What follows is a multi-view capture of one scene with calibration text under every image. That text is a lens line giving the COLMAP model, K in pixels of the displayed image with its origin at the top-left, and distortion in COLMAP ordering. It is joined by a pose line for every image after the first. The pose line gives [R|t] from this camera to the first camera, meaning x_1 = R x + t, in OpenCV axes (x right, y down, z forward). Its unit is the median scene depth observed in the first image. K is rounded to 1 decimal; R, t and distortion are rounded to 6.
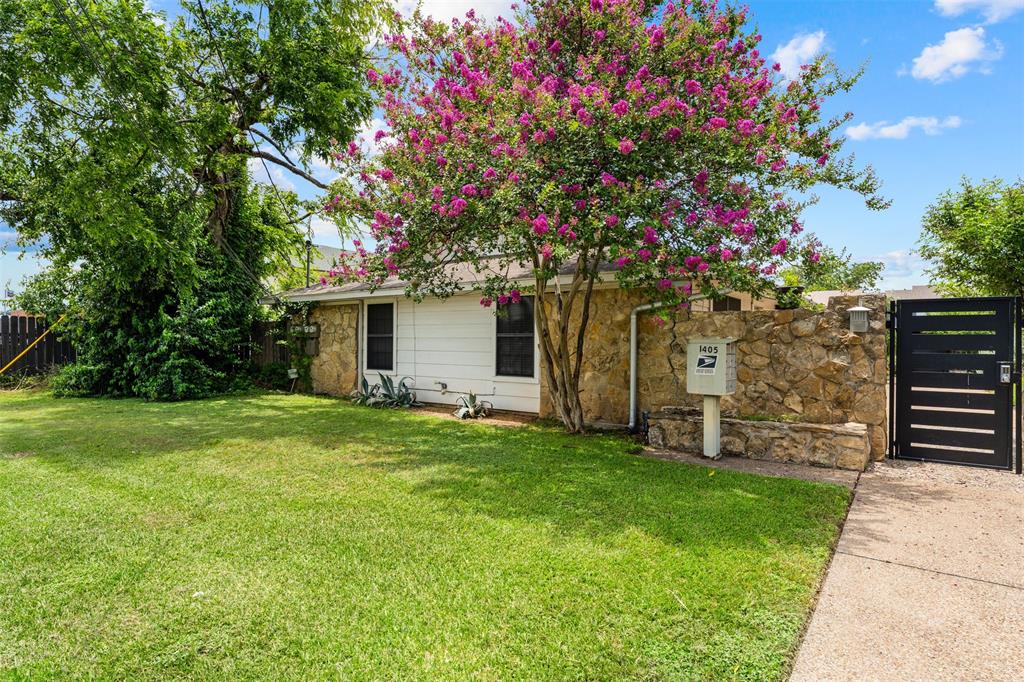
lens RADIAL K [[560.4, 0, 505.8], [0, 560.4, 343.5], [0, 0, 1]] dist [-0.001307, -0.001359]
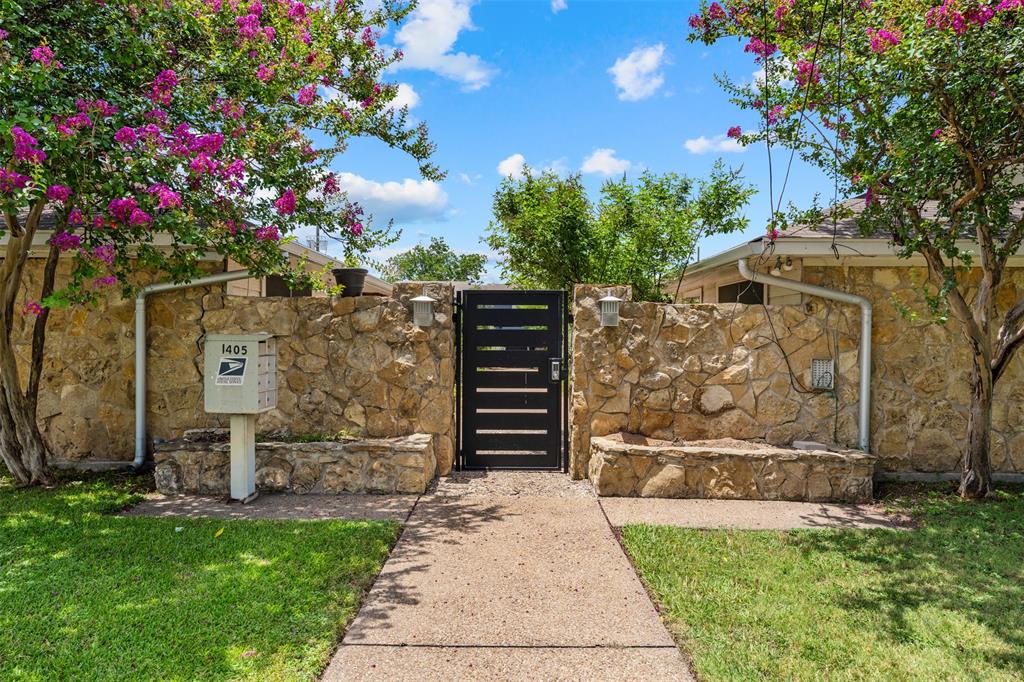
lens RADIAL K [[659.9, 0, 513.9], [0, 659.9, 337.6], [0, 0, 1]] dist [0.009953, 0.002317]
pose [[0.805584, -0.002033, 0.592479, 0.145351], [0.002121, 0.999998, 0.000547, -0.003876], [-0.592478, 0.000816, 0.805586, 0.111681]]
